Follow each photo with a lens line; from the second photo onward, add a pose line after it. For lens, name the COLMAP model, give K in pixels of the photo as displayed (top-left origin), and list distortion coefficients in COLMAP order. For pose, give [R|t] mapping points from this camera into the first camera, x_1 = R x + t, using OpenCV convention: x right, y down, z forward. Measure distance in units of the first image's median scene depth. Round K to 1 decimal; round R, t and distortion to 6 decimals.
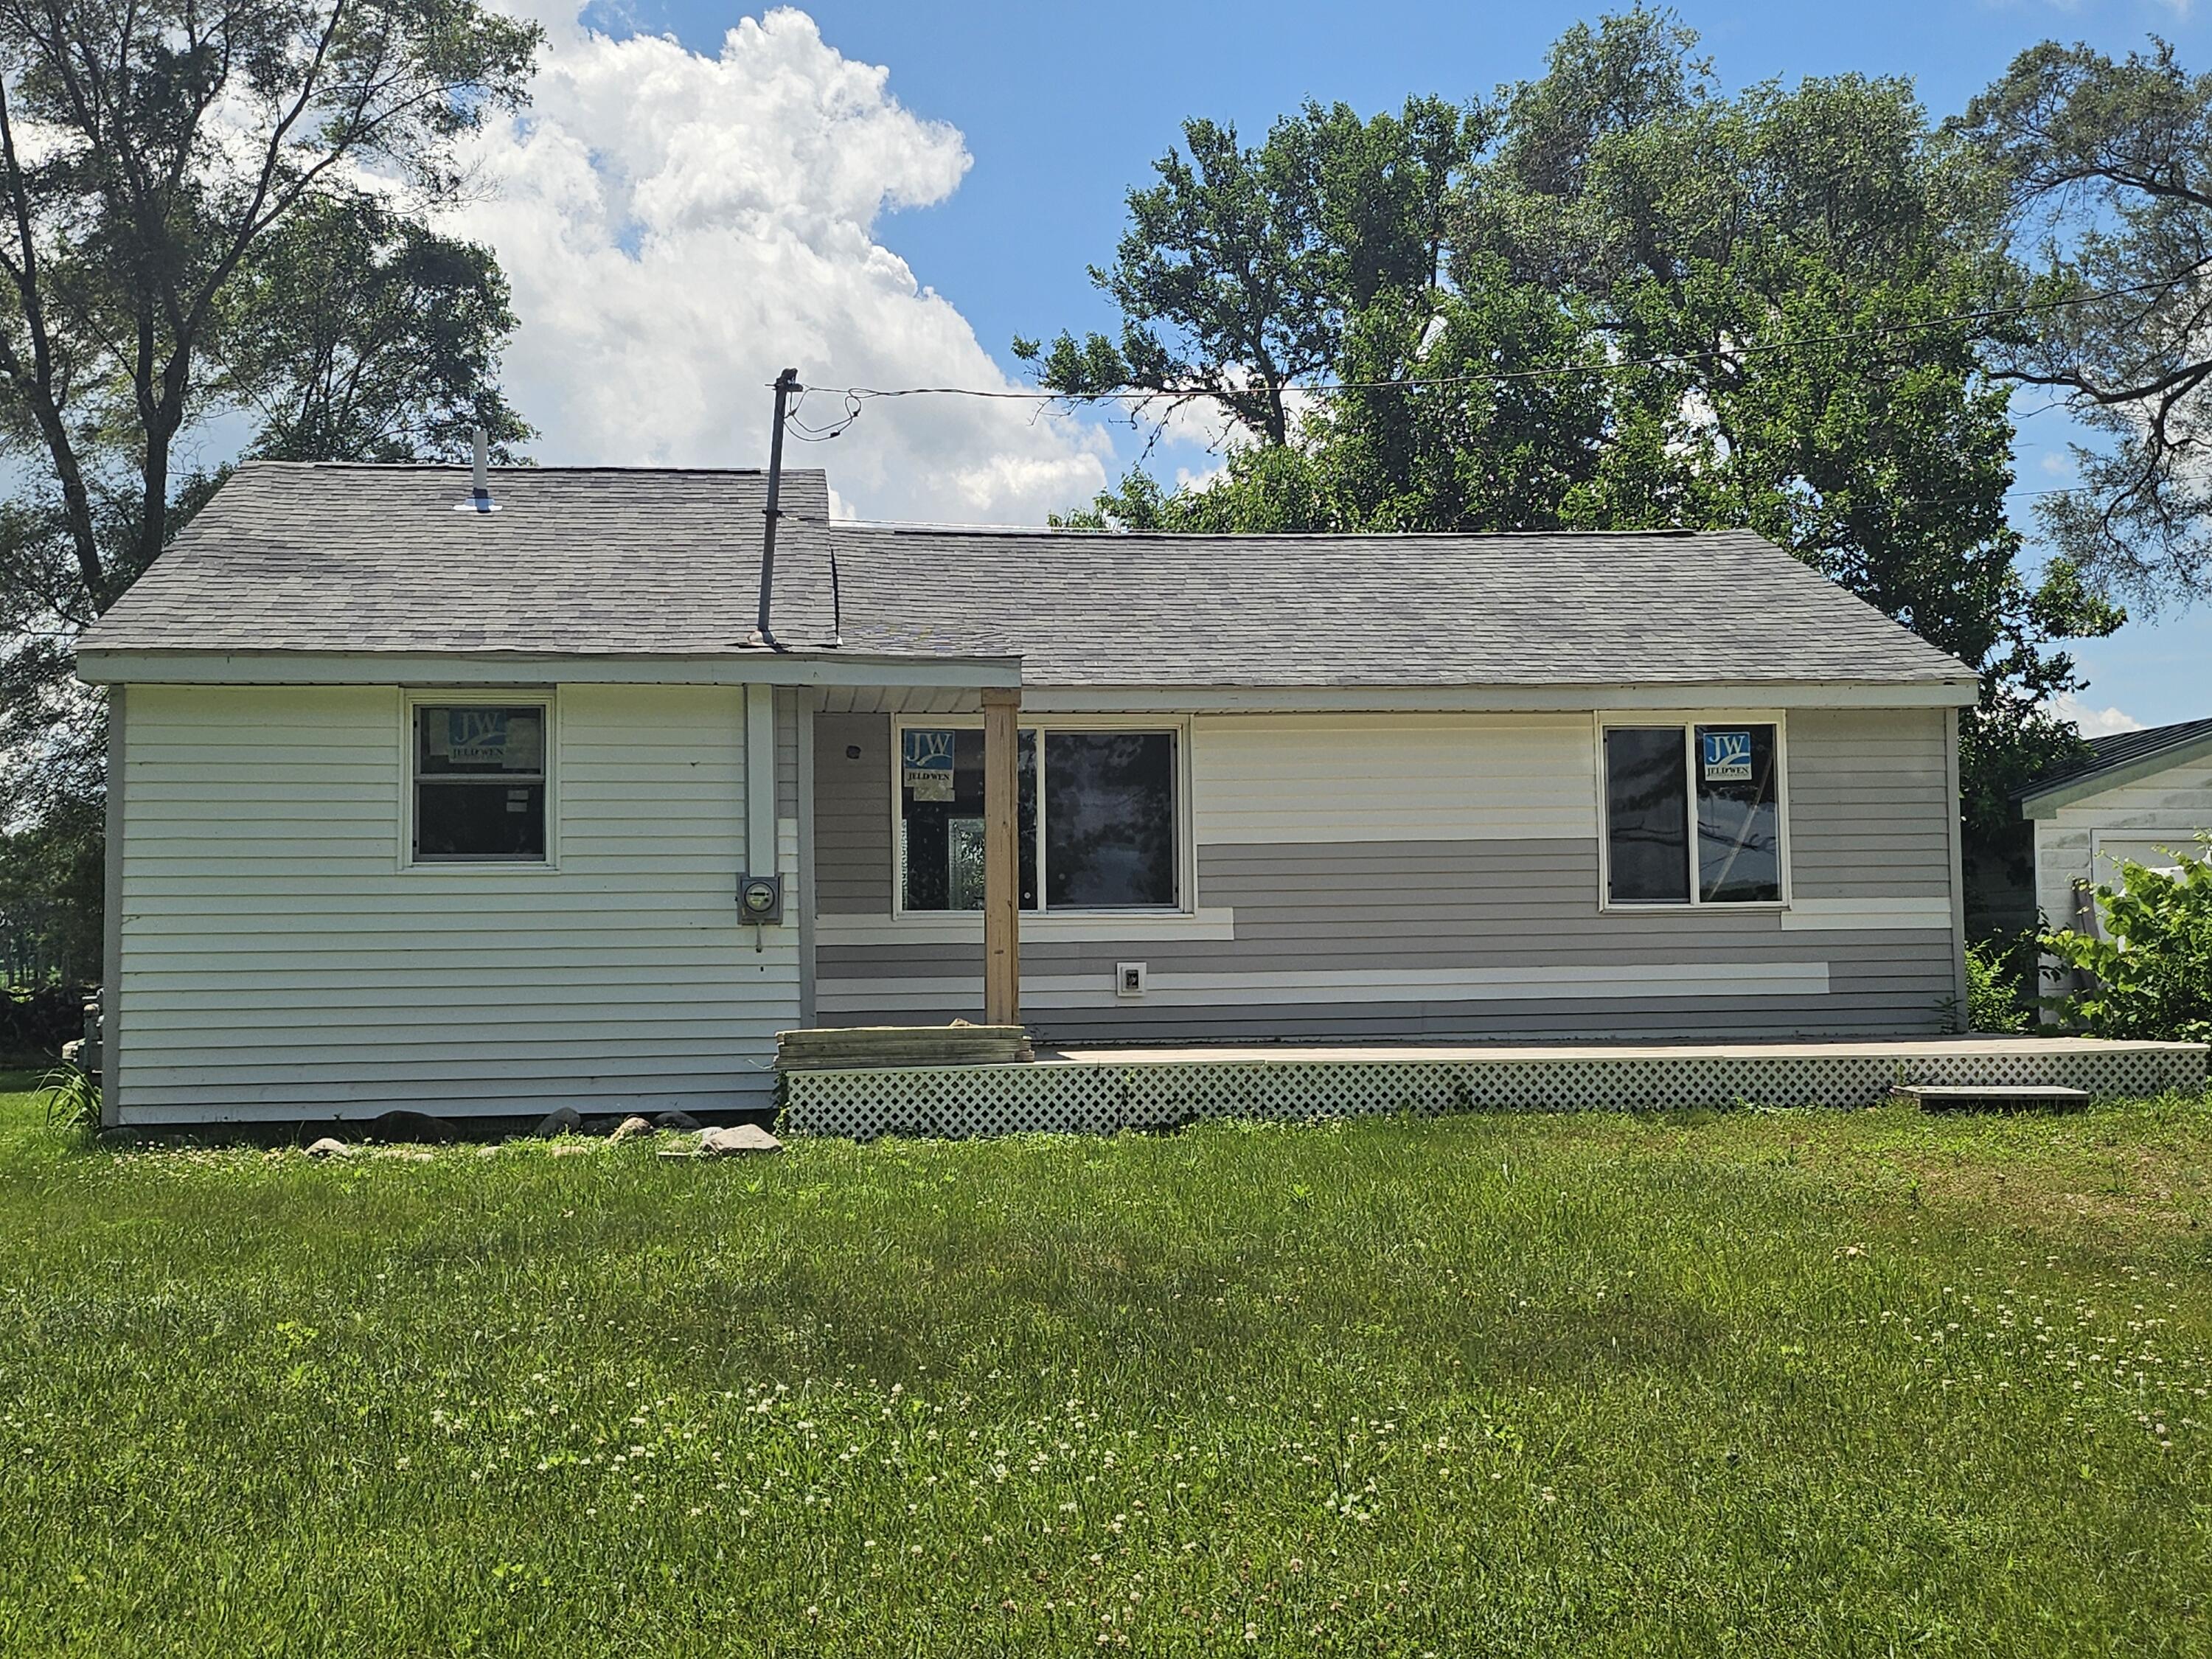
lens RADIAL K [[2207.1, 0, 1106.0], [0, 2207.1, 829.5], [0, 0, 1]] dist [0.003787, -0.001657]
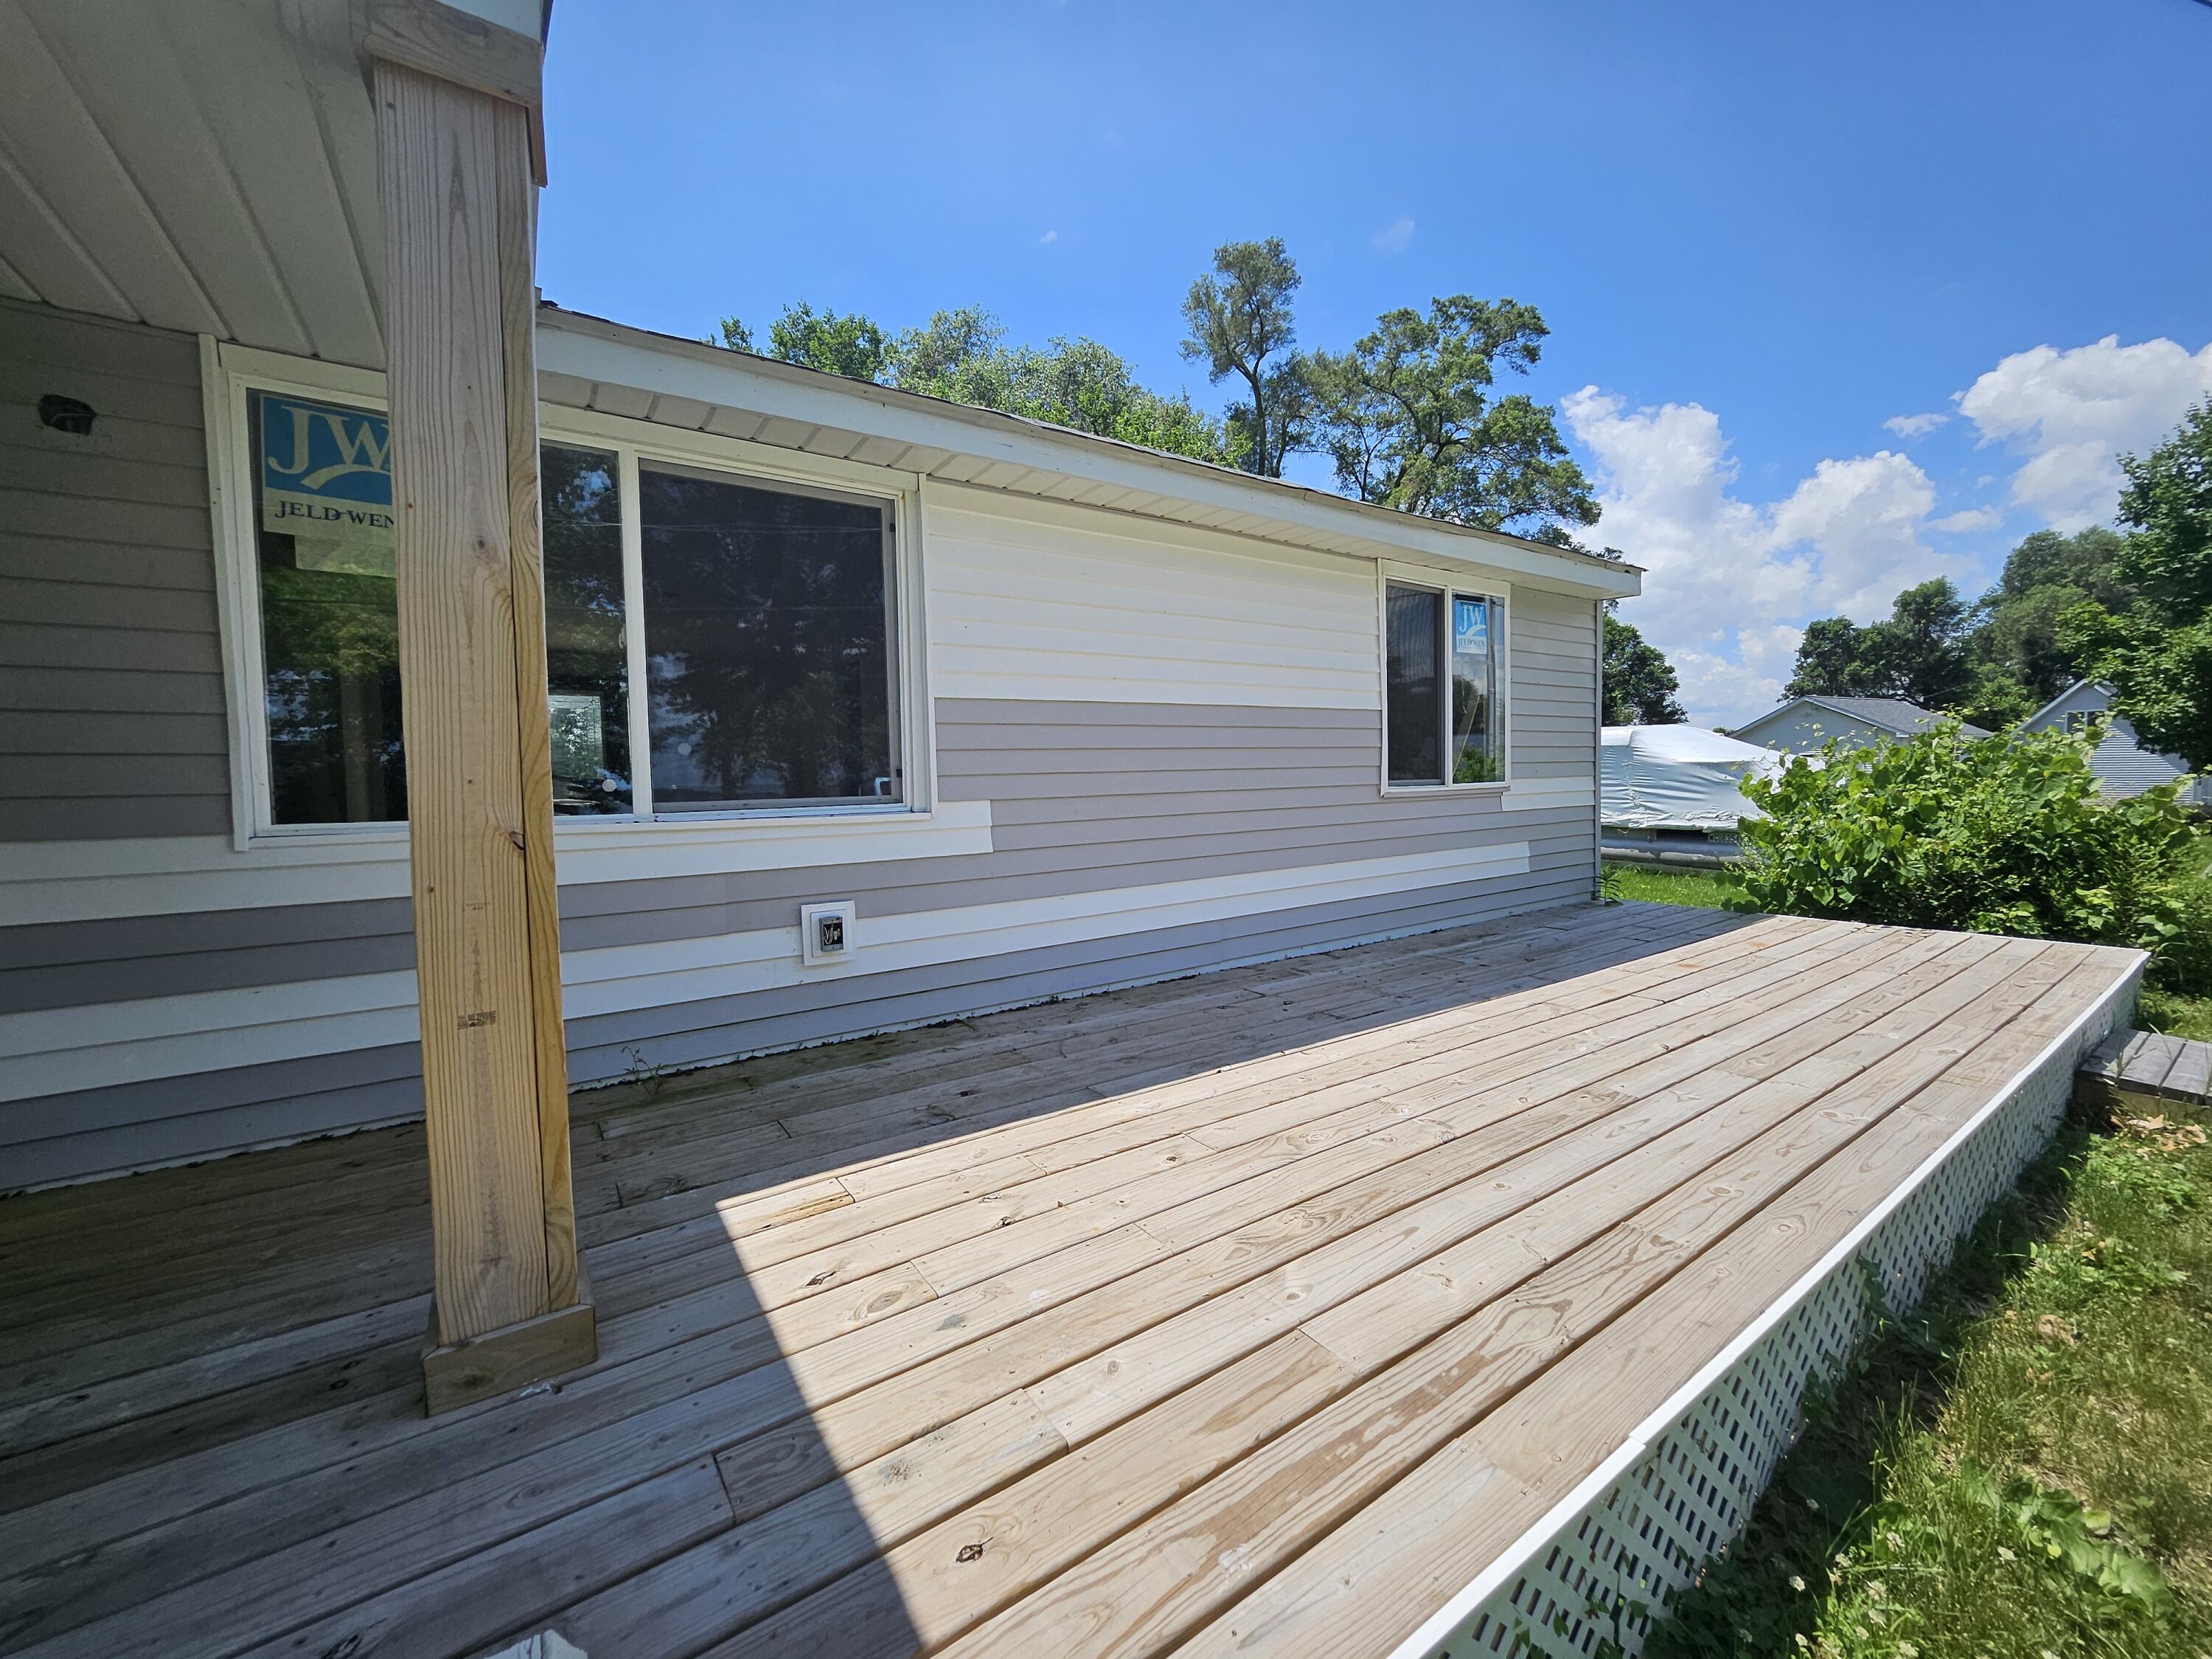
lens RADIAL K [[873.2, 0, 1117.6], [0, 873.2, 824.0], [0, 0, 1]] dist [-0.013868, 0.004121]
pose [[0.910982, -0.025746, 0.411641, -0.012503], [-0.016111, 0.995067, 0.097890, 0.017517], [-0.412131, -0.095808, 0.906073, 0.785284]]
